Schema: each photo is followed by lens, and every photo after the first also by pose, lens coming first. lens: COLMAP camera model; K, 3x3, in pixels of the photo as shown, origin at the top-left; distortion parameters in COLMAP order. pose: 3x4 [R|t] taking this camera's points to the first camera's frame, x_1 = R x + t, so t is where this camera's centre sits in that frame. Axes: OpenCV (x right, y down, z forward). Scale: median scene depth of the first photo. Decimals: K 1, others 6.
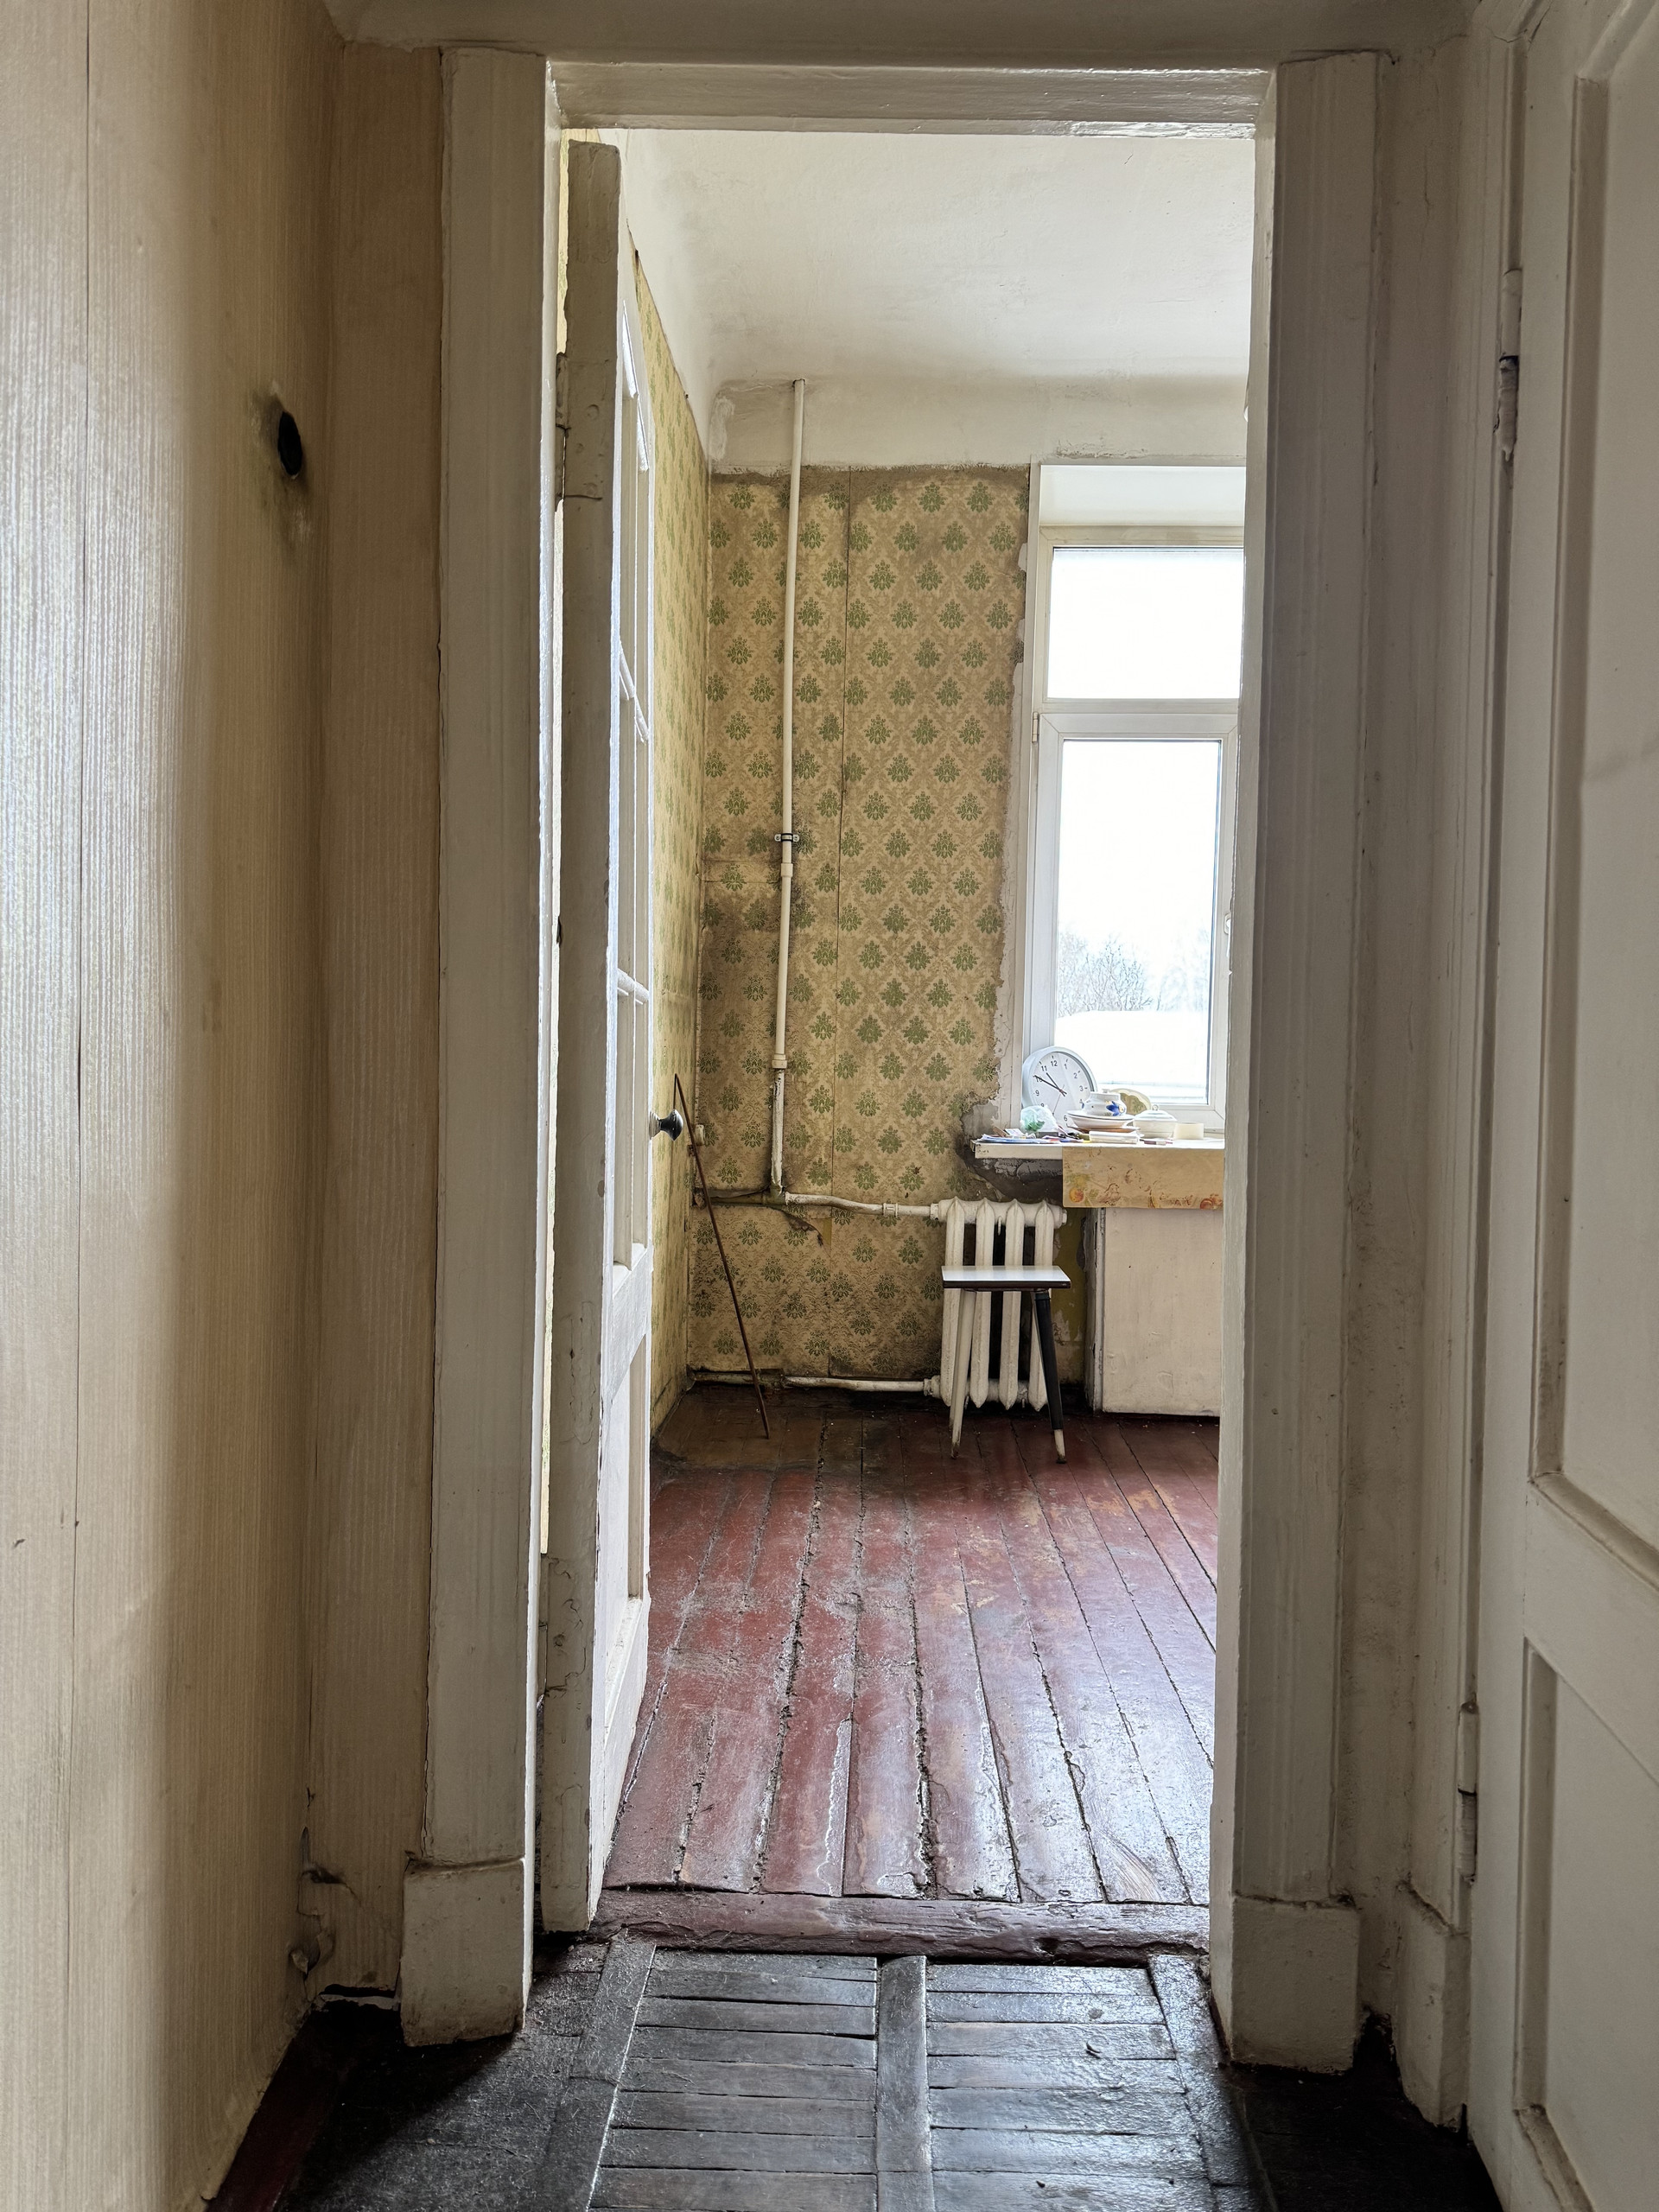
lens RADIAL K [[1571.8, 0, 829.8], [0, 1571.8, 1104.9], [0, 0, 1]] dist [0.009482, -0.009392]
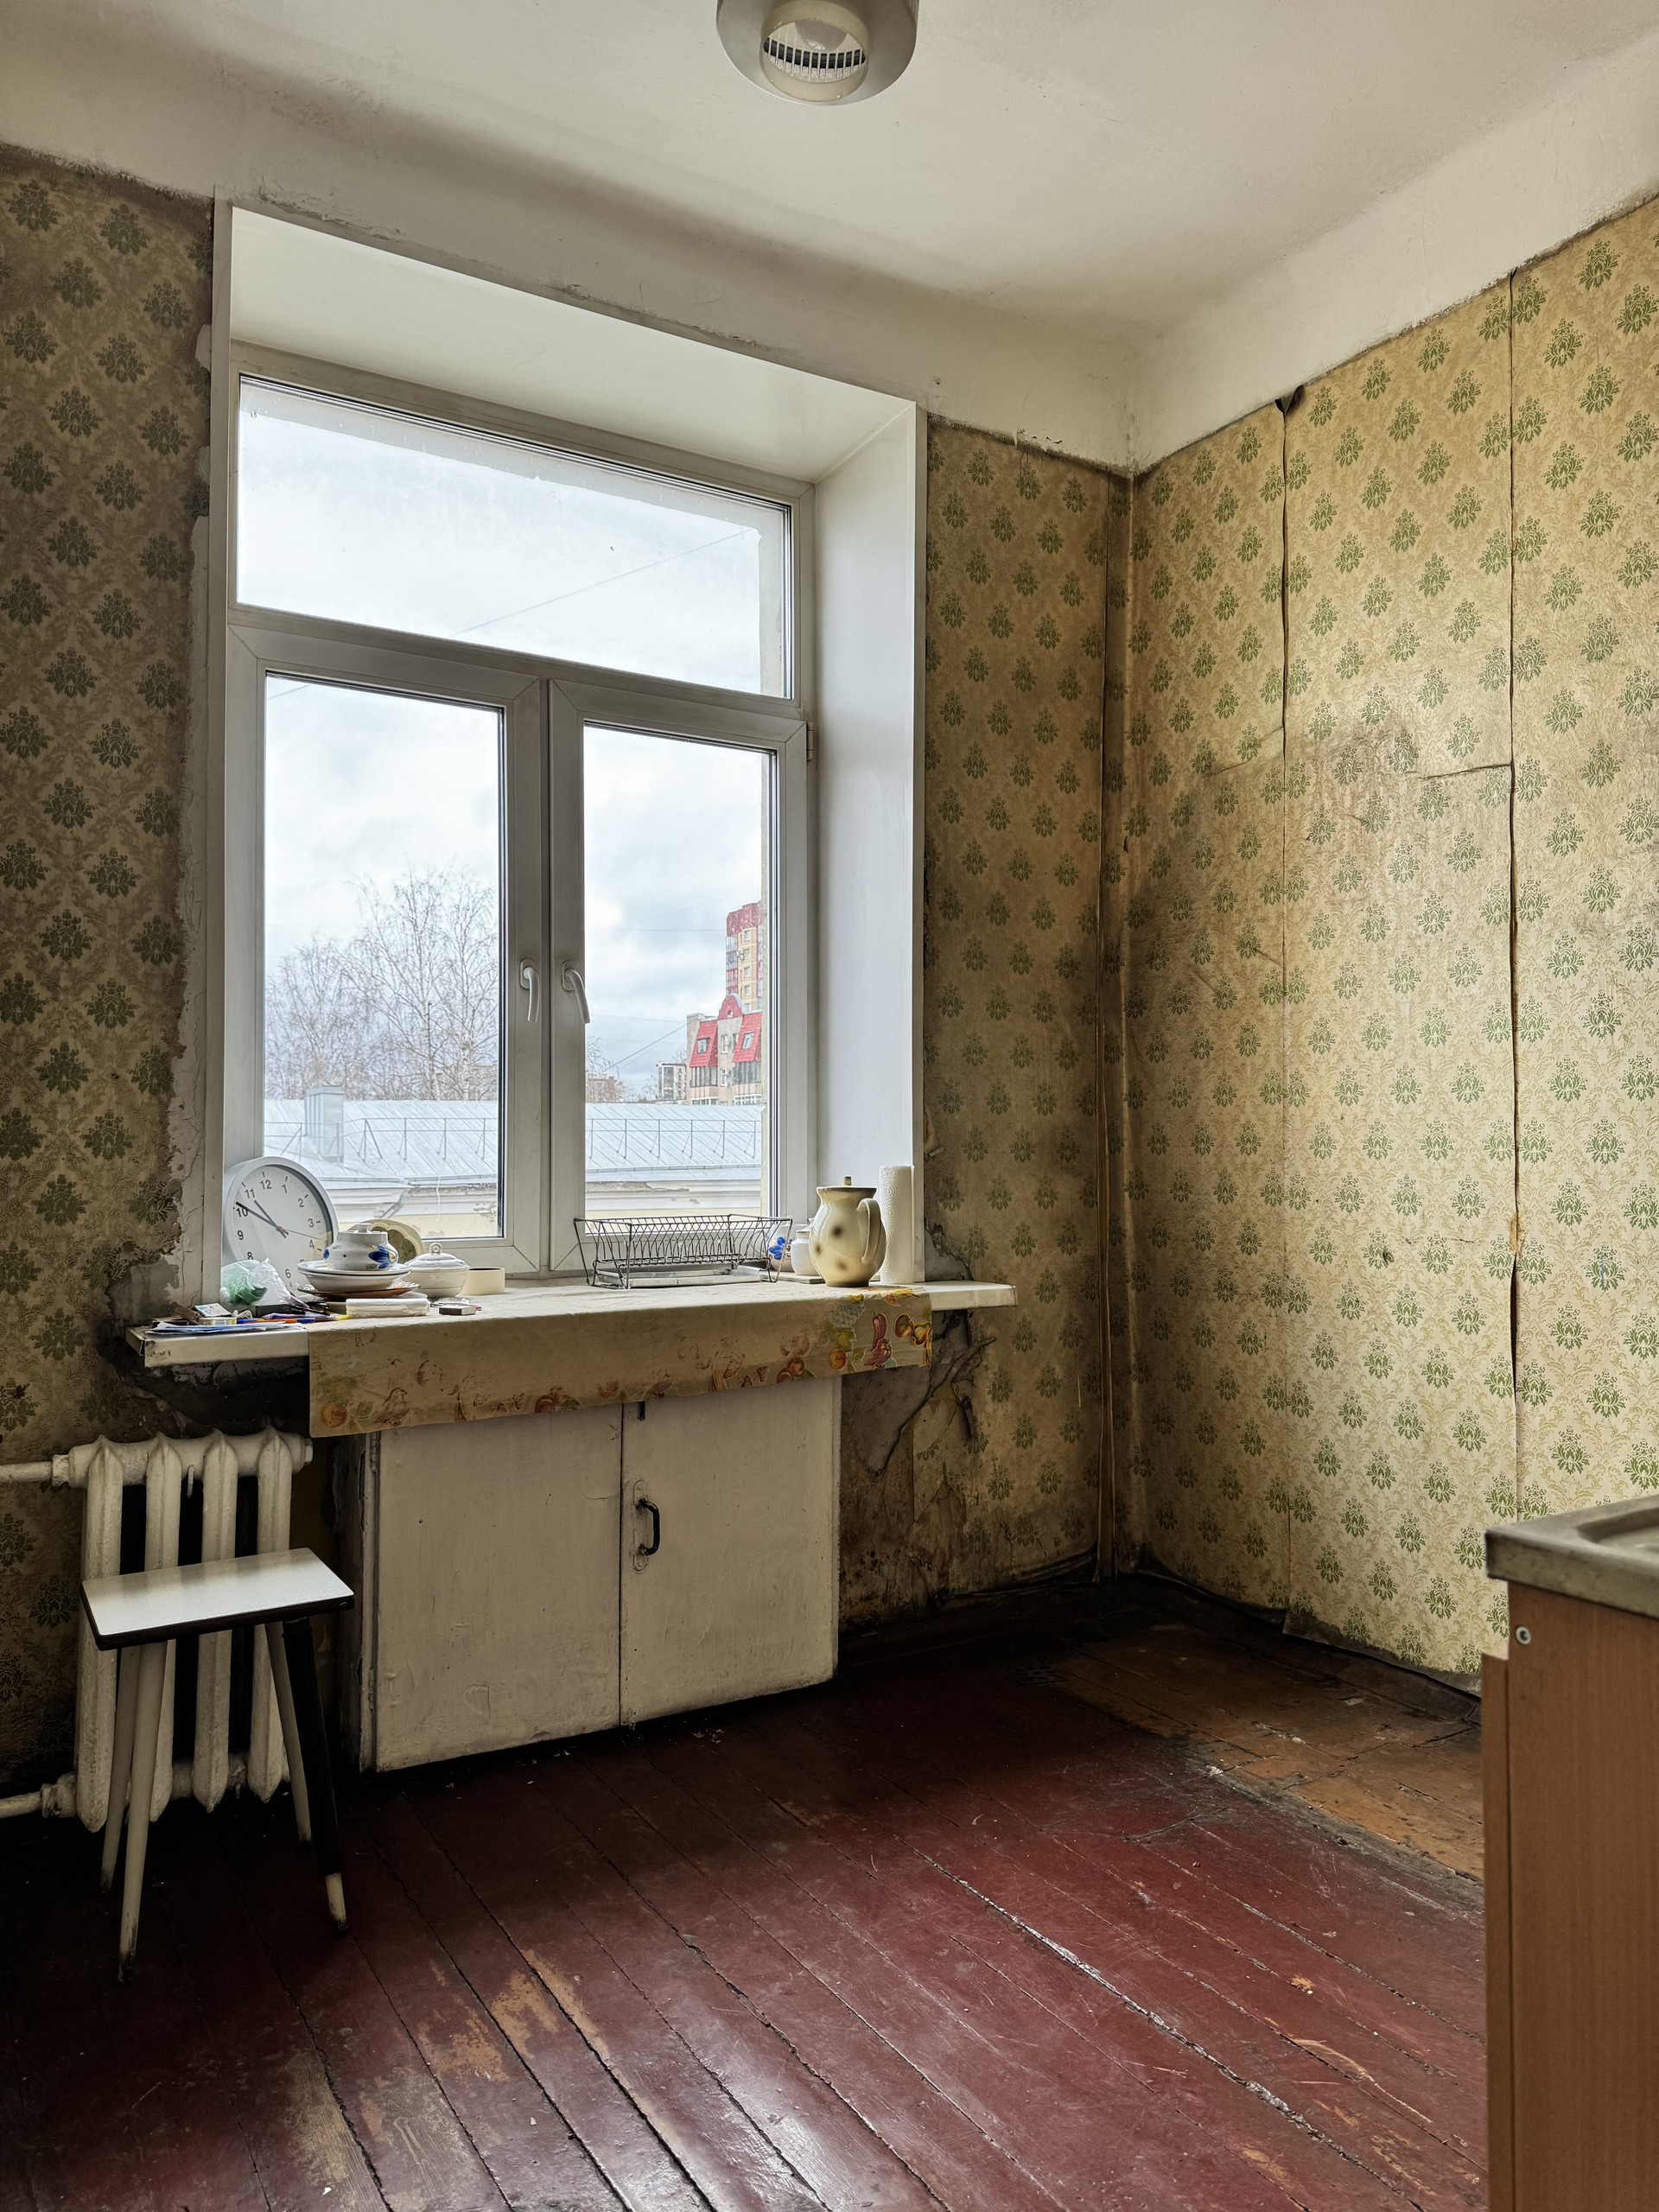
lens RADIAL K [[1571.8, 0, 837.0], [0, 1571.8, 1104.1], [0, 0, 1]] dist [0.009482, -0.009392]
pose [[0.844291, -0.005711, 0.535854, 0.002645], [0.033442, 0.998556, -0.042048, -0.025413], [-0.534840, 0.053420, 0.843263, 0.383524]]
